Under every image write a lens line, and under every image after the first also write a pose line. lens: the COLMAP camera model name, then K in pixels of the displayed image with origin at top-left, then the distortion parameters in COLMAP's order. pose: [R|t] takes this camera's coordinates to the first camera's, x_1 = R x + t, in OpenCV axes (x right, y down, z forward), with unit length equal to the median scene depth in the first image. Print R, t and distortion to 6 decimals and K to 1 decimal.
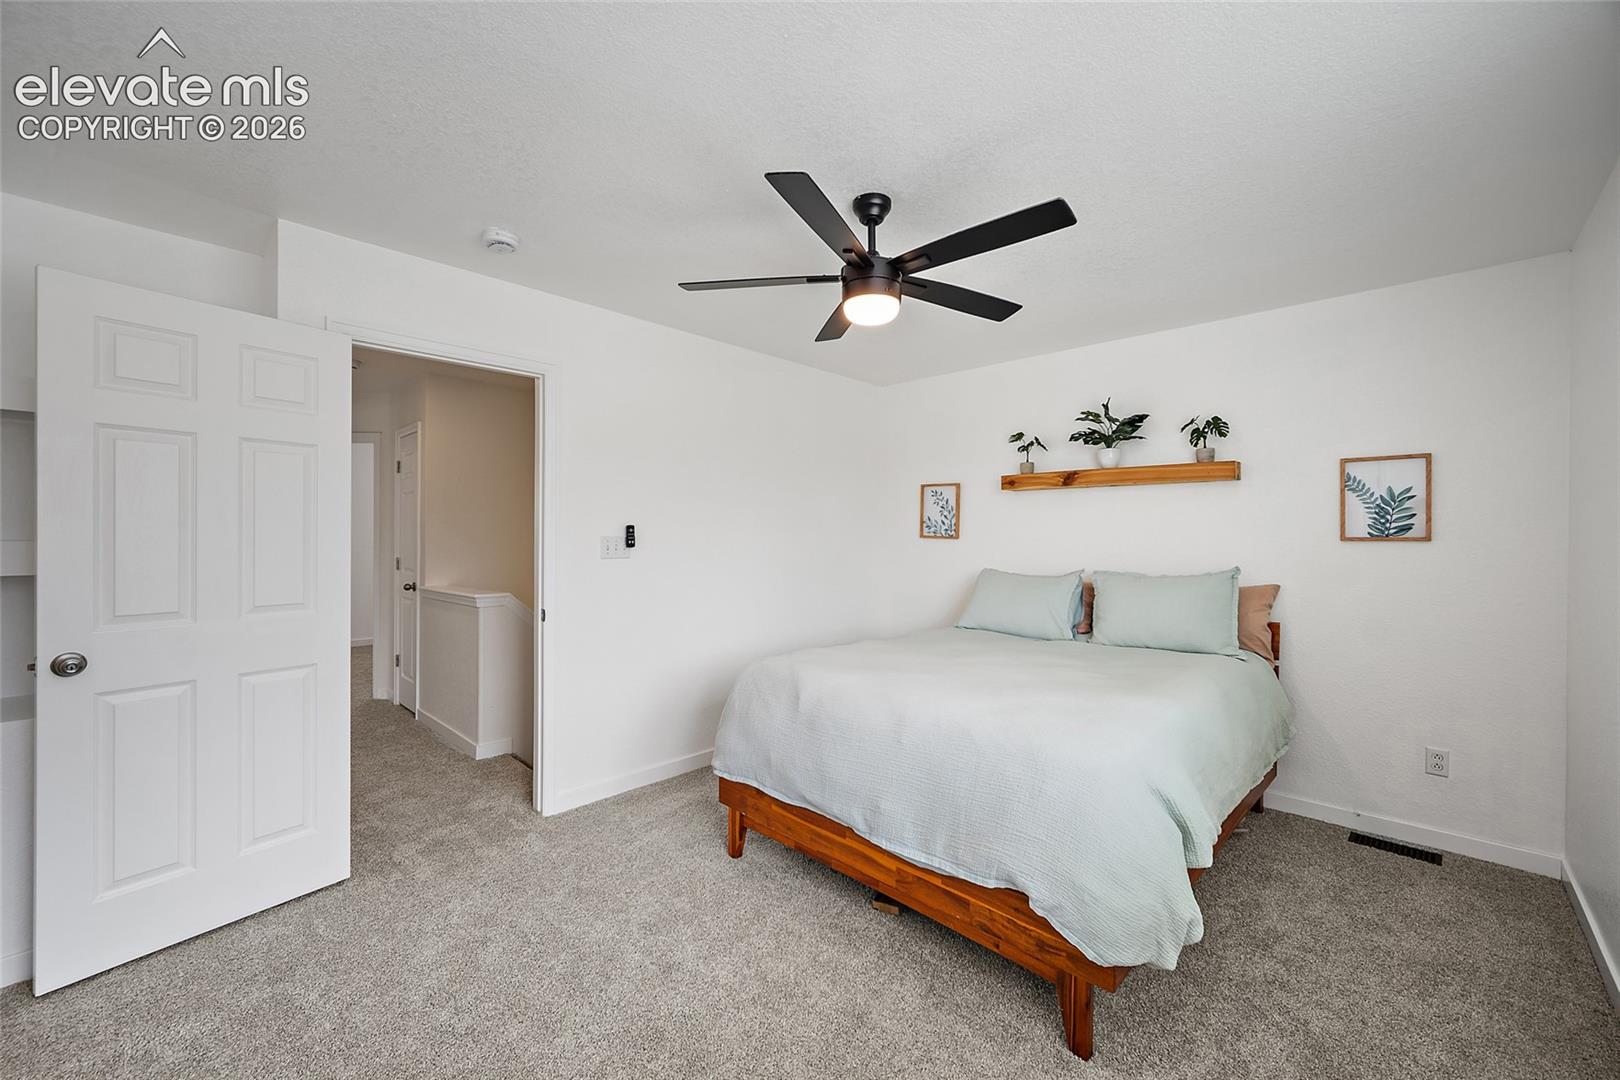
lens RADIAL K [[640.1, 0, 804.2], [0, 640.1, 537.4], [0, 0, 1]] dist [-0.000965, -0.000979]
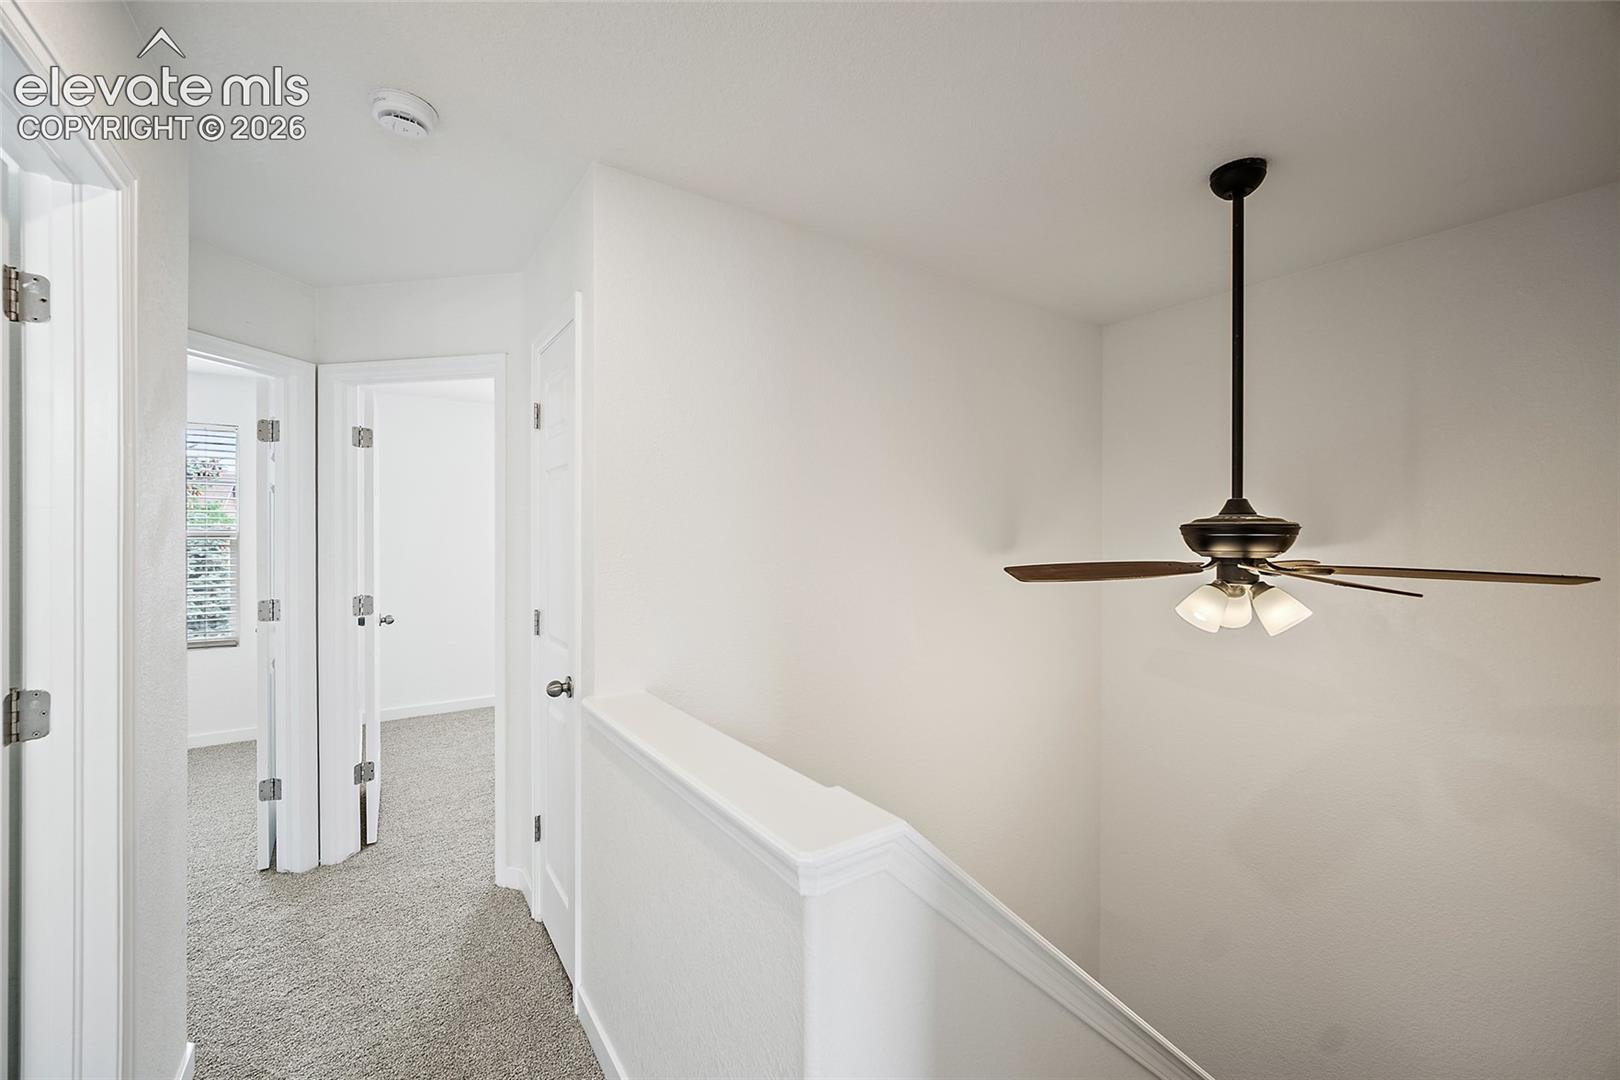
lens RADIAL K [[640.1, 0, 809.6], [0, 640.1, 540.7], [0, 0, 1]] dist [-0.000965, -0.000979]
pose [[0.982903, -0.004774, -0.184063, -0.924191], [0.005205, 0.999985, 0.001855, -0.047993], [0.184051, -0.002781, 0.982913, 1.511117]]
